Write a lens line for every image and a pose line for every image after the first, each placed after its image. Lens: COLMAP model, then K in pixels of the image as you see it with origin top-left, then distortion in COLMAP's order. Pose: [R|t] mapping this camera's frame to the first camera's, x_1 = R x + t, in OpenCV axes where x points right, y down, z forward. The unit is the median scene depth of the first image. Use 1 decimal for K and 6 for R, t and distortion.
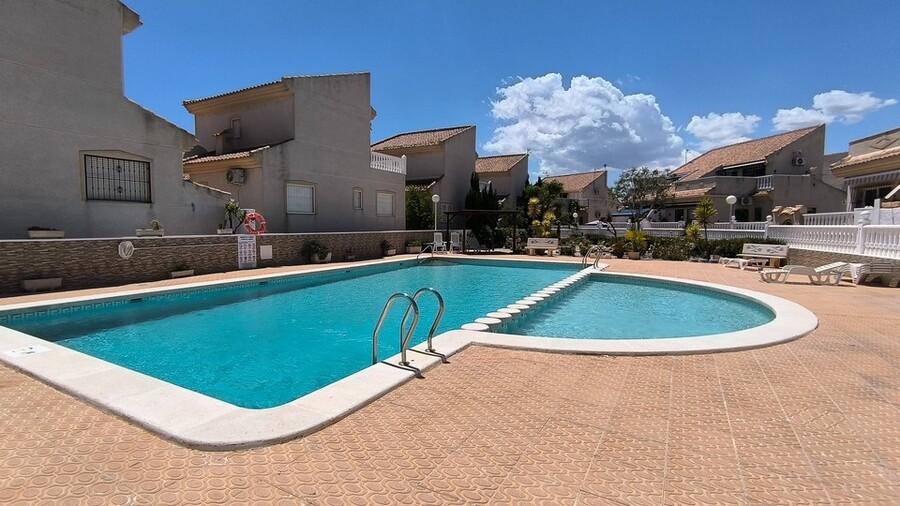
lens RADIAL K [[412.0, 0, 450.0], [0, 412.0, 253.0], [0, 0, 1]] dist [0.000070, 0.000717]
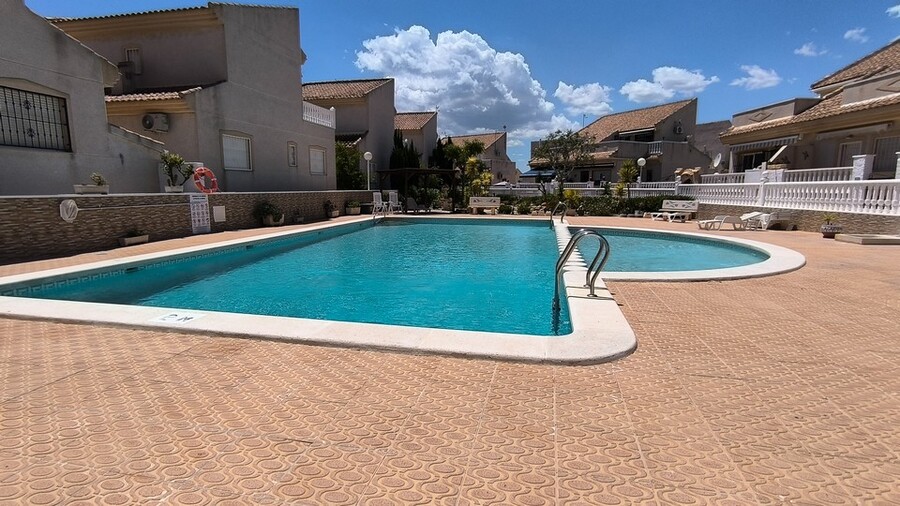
lens RADIAL K [[425.8, 0, 450.0], [0, 425.8, 253.0], [0, 0, 1]] dist [-0.001949, 0.010366]
pose [[0.961301, -0.042063, 0.272269, -0.194332], [0.018697, 0.995958, 0.087853, 0.009110], [-0.274864, -0.079362, 0.958202, 0.002226]]
